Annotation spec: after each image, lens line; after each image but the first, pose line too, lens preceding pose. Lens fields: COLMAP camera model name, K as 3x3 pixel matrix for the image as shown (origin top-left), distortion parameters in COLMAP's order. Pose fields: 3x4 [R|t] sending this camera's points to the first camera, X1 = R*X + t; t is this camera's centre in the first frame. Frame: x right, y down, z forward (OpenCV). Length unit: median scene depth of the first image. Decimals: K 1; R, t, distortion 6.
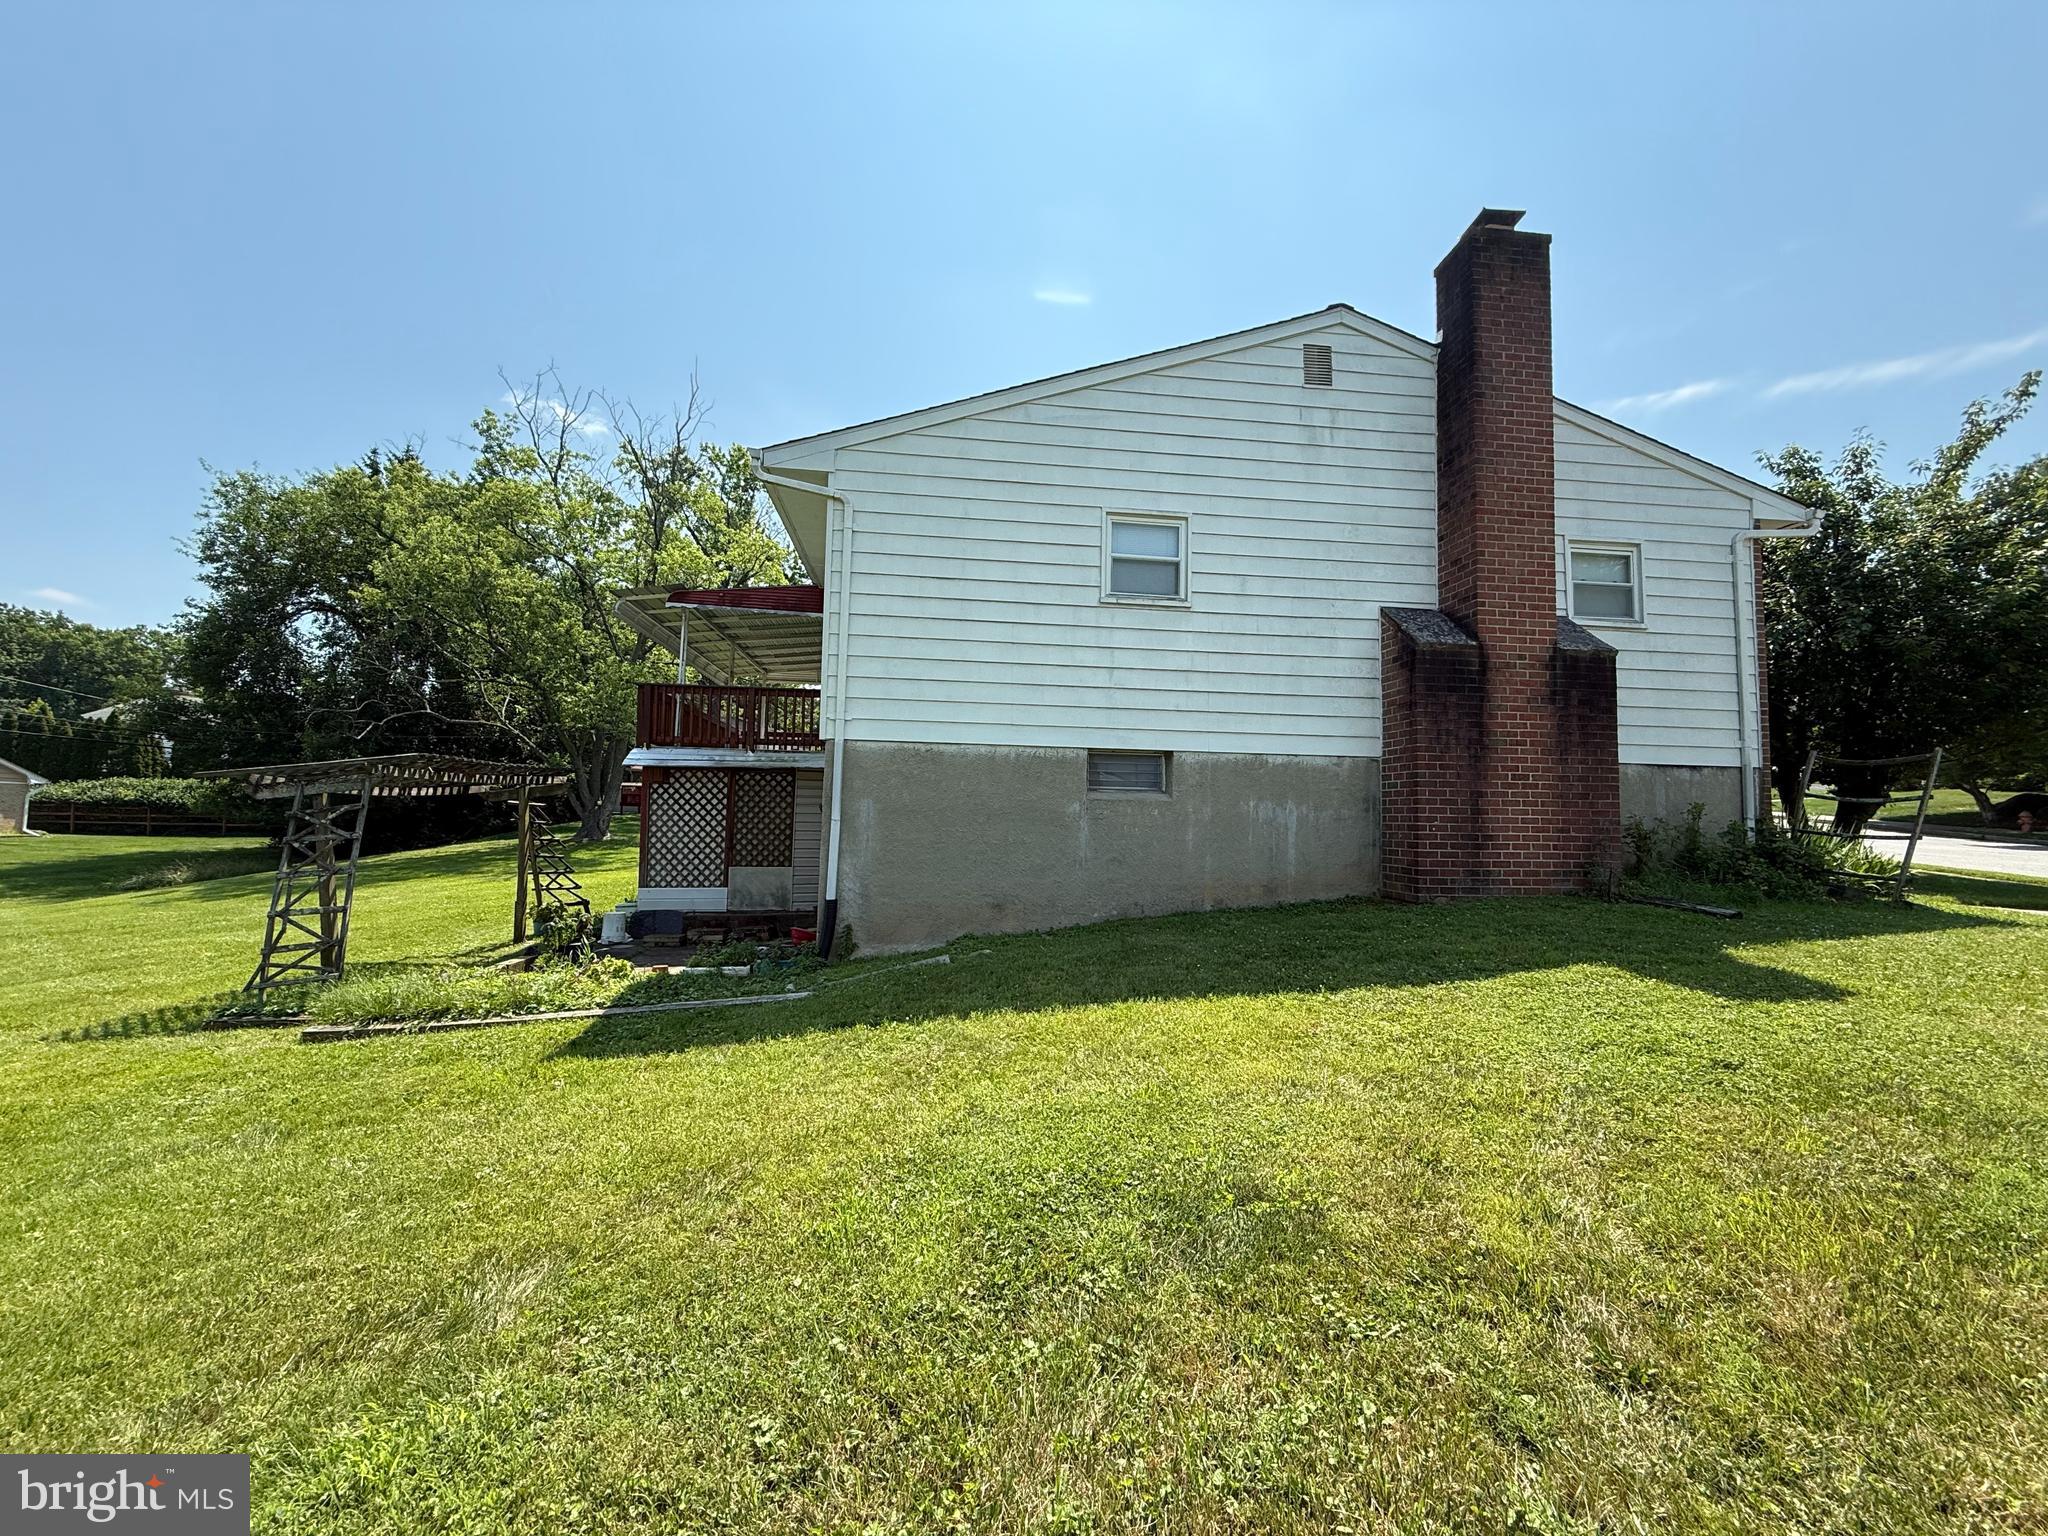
lens RADIAL K [[814.2, 0, 1019.7], [0, 814.2, 772.4], [0, 0, 1]] dist [0.000047, -0.000399]
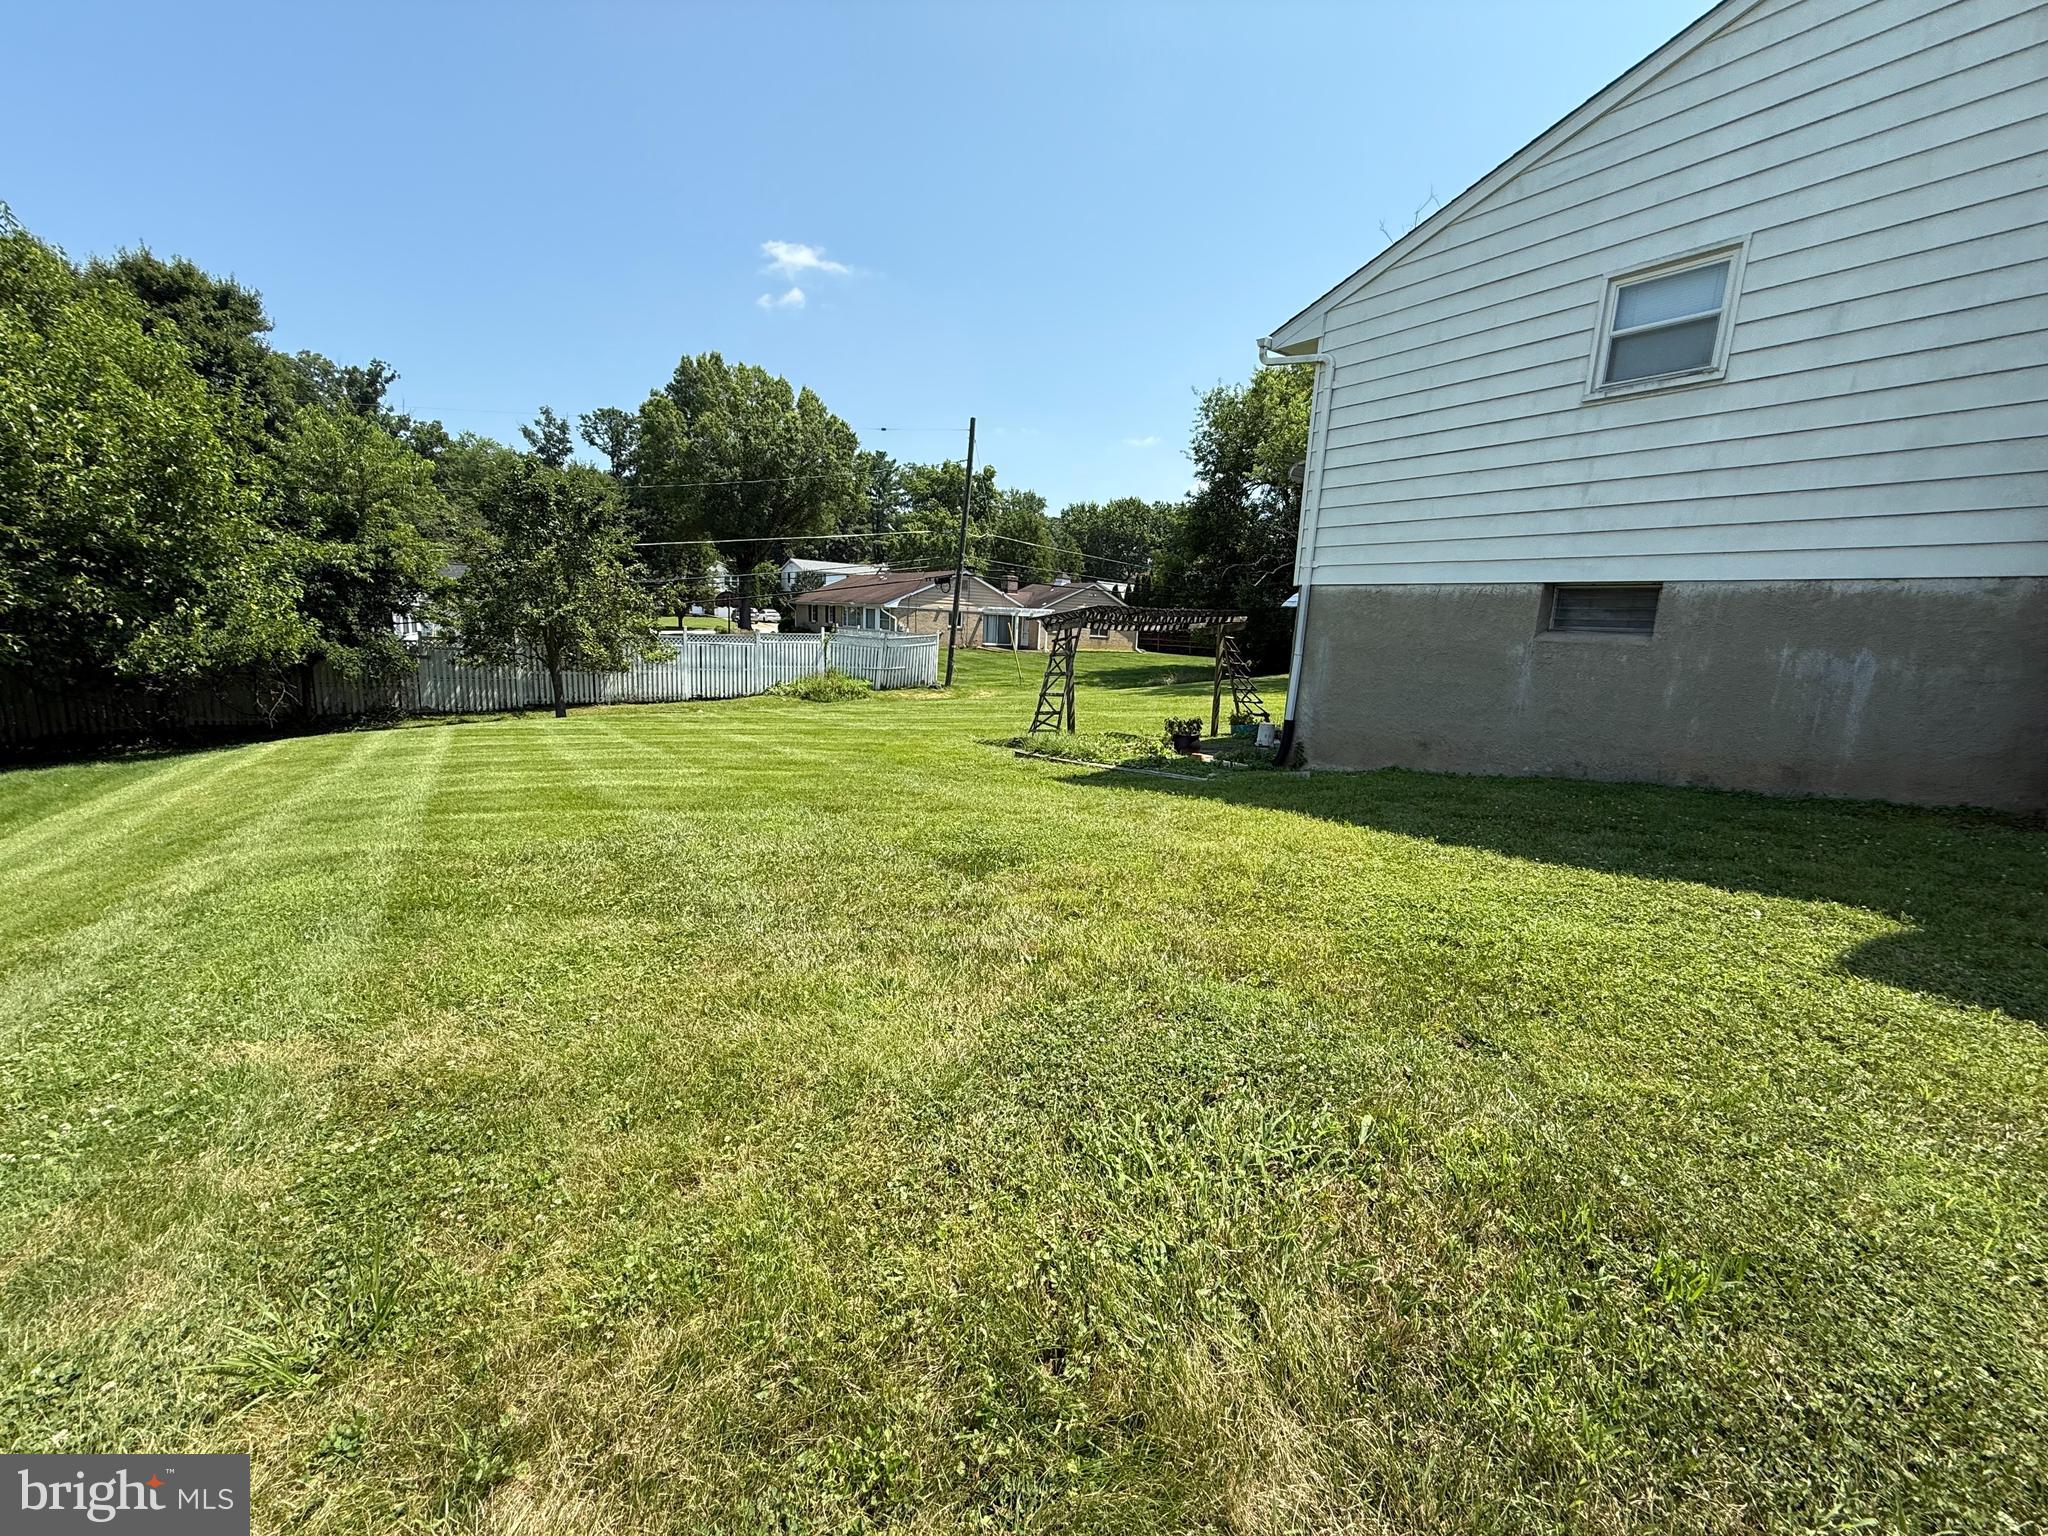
lens RADIAL K [[814.2, 0, 1019.7], [0, 814.2, 772.4], [0, 0, 1]] dist [0.000047, -0.000399]
pose [[0.464688, 0.160002, -0.870899, 0.613261], [0.018520, 0.981568, 0.190216, -0.006273], [0.885281, -0.104520, 0.453159, 0.073002]]
